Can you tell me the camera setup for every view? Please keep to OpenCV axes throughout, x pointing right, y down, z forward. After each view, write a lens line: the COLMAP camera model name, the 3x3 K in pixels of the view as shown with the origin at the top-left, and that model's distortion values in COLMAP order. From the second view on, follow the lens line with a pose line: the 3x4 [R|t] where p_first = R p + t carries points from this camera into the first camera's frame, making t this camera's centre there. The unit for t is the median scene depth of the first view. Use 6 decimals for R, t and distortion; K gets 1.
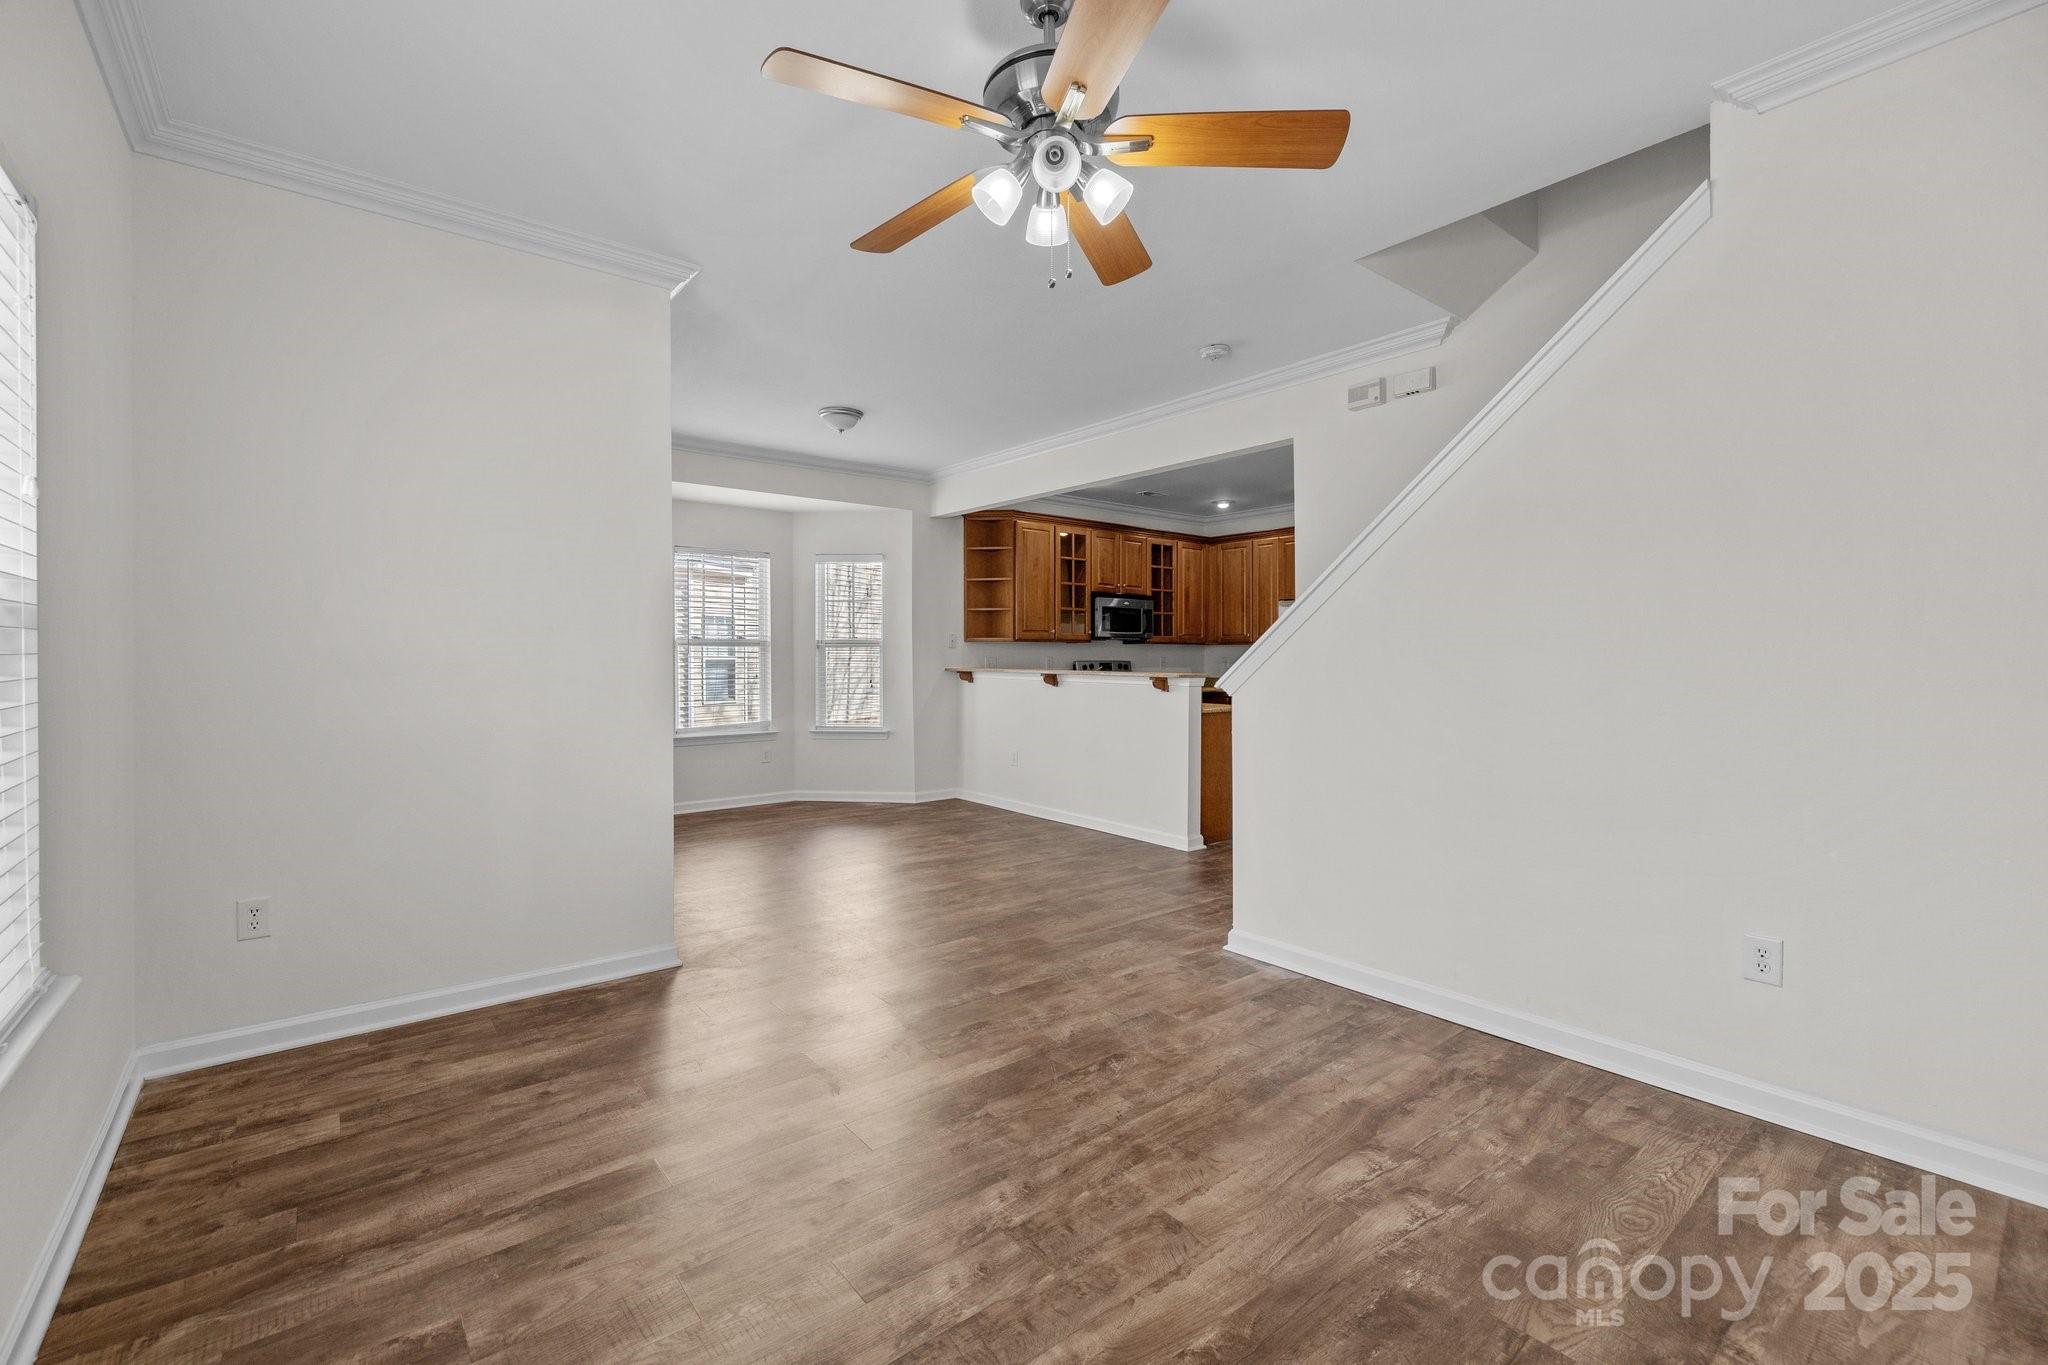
lens RADIAL K [[868.1, 0, 992.2], [0, 868.1, 656.5], [0, 0, 1]] dist [0.000841, -0.001811]
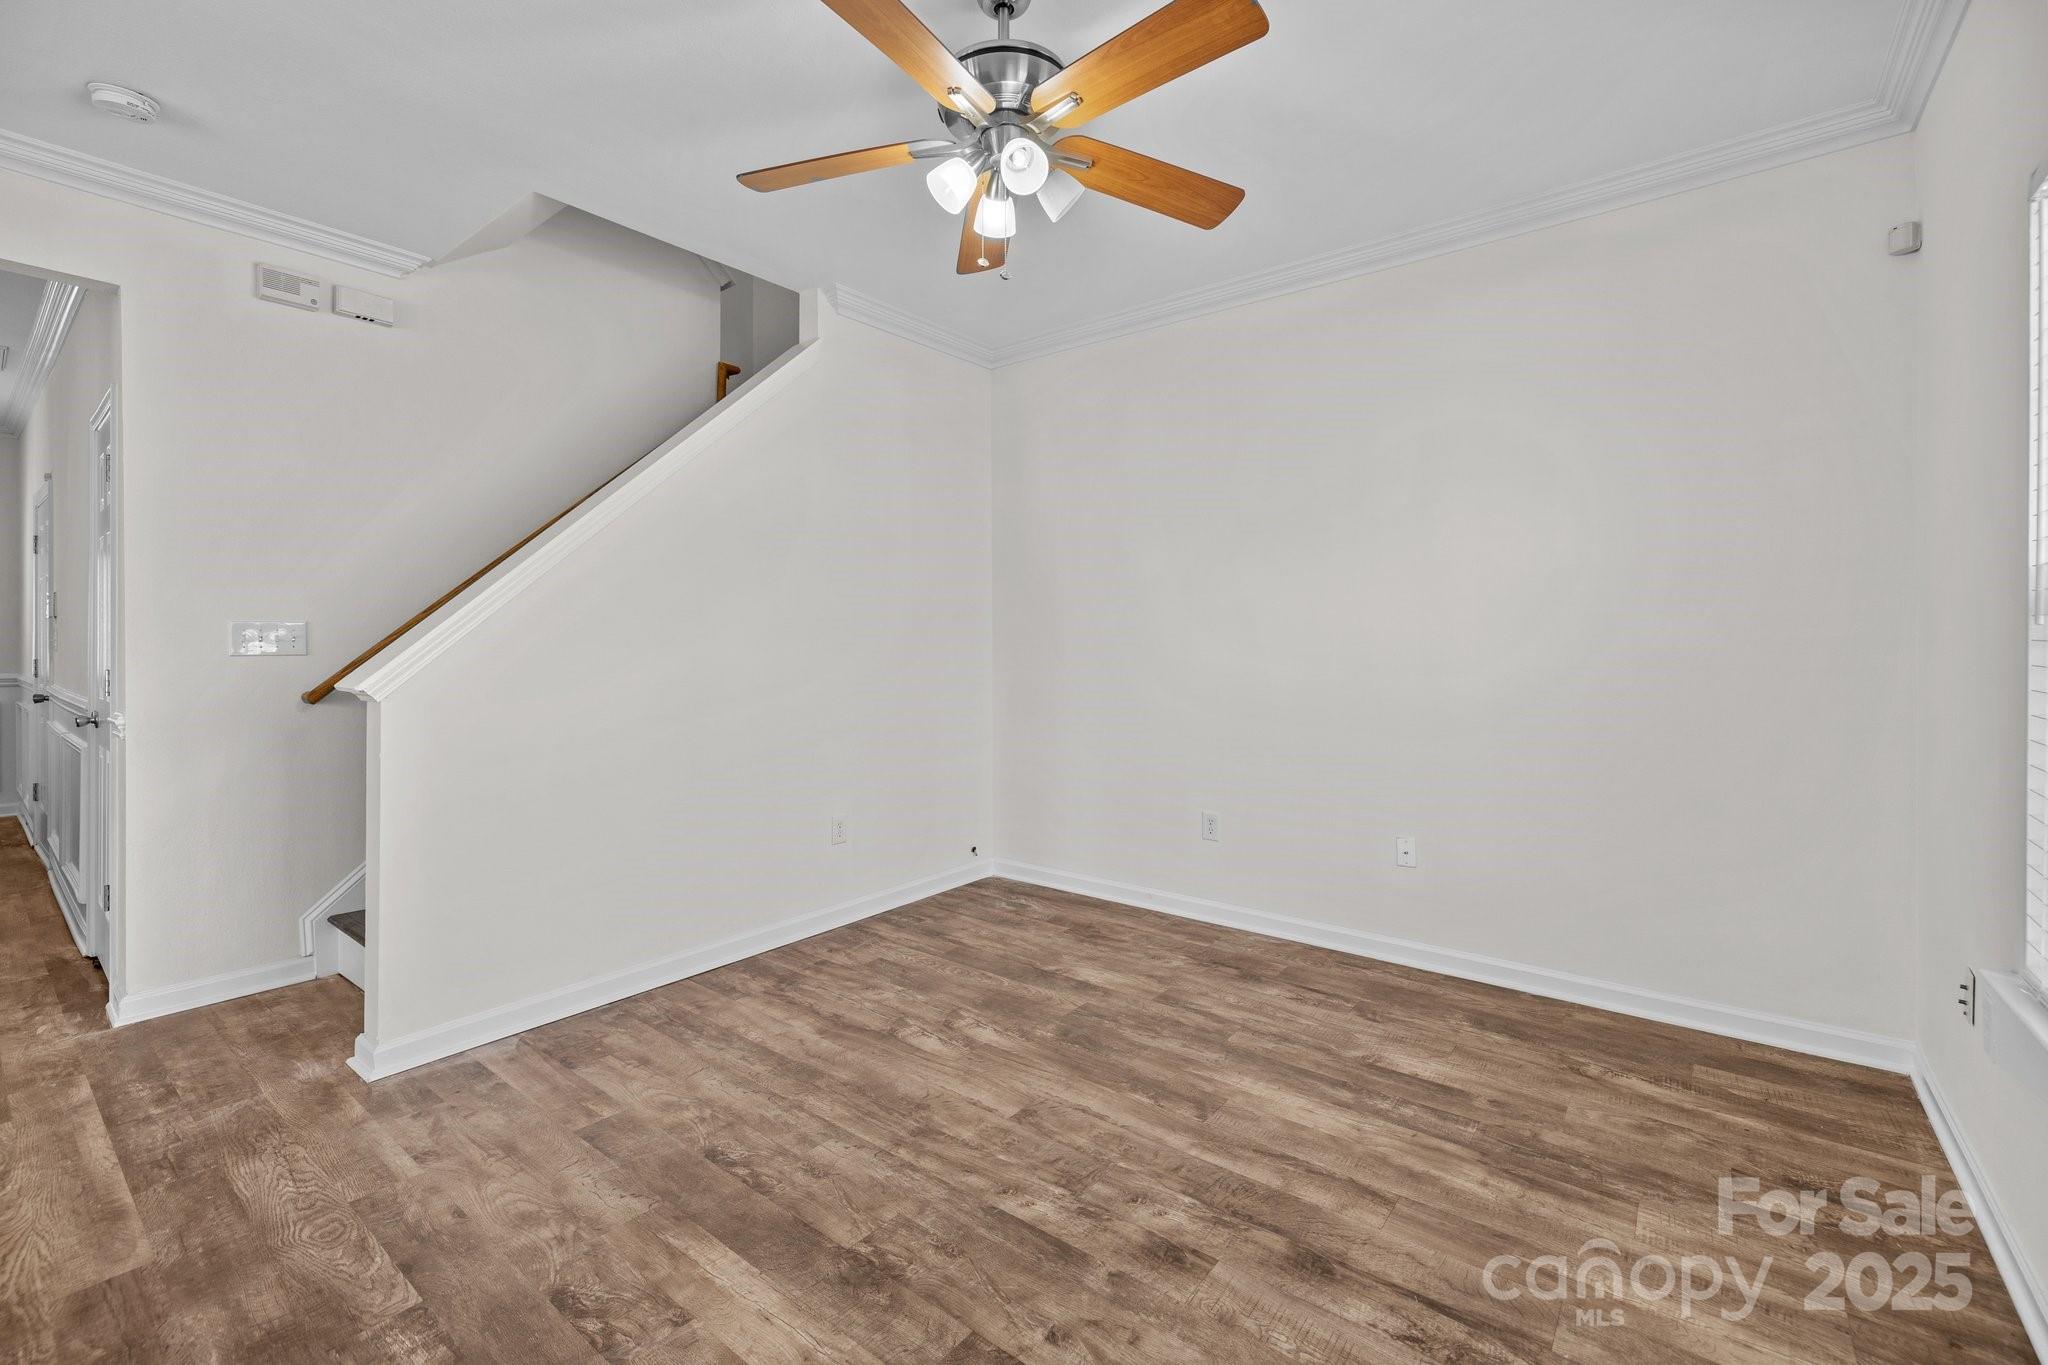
lens RADIAL K [[868.1, 0, 1023.8], [0, 868.1, 653.0], [0, 0, 1]] dist [0.000841, -0.001811]
pose [[-0.245106, -0.007569, 0.969467, -0.677213], [-0.002166, 0.999971, 0.007259, 0.001987], [-0.969494, -0.000321, -0.245116, 0.915445]]
